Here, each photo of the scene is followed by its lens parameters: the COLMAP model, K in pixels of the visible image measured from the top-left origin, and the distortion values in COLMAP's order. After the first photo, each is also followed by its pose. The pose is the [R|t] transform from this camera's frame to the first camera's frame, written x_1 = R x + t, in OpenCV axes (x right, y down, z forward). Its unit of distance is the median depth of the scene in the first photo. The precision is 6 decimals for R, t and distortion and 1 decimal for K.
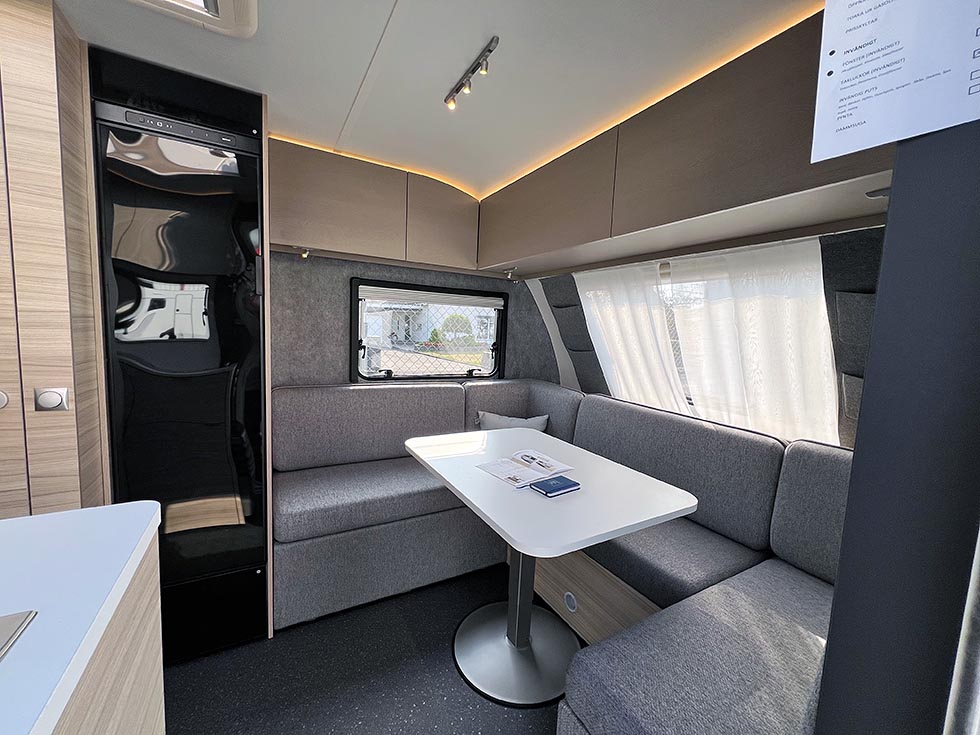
lens RADIAL K [[391.9, 0, 487.7], [0, 391.9, 368.5], [0, 0, 1]] dist [0.001480, 0.000175]
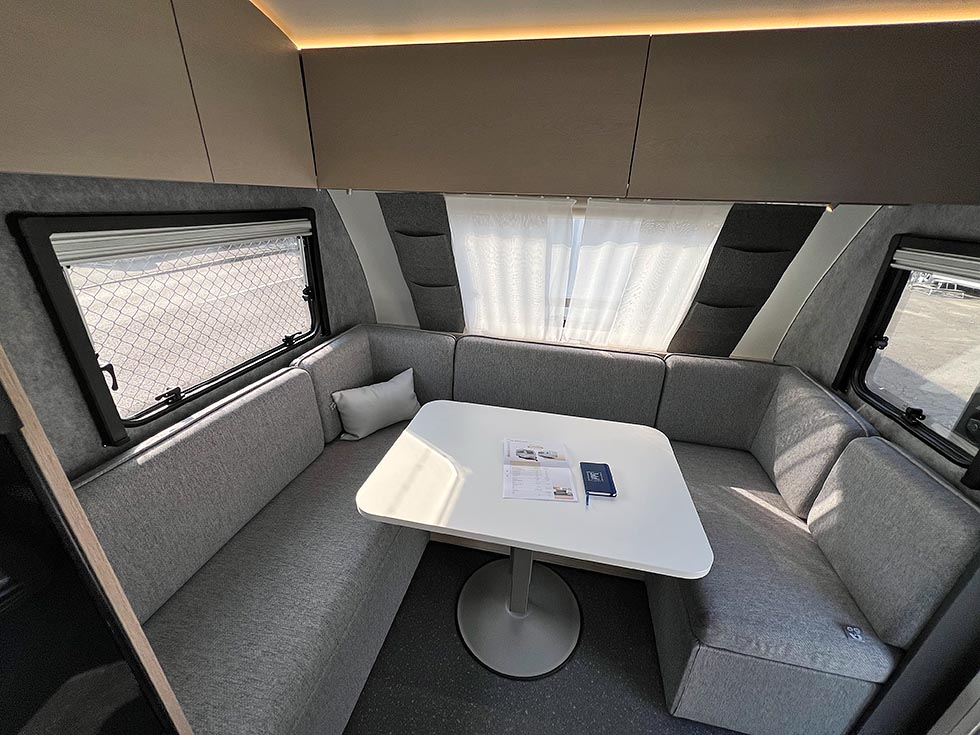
lens RADIAL K [[393.4, 0, 493.9], [0, 393.4, 367.6], [0, 0, 1]] dist [-0.002000, 0.000652]
pose [[0.661115, -0.316091, 0.680451, -0.333462], [0.075578, 0.930367, 0.358754, -0.188944], [-0.746468, -0.185751, 0.638969, 0.362334]]
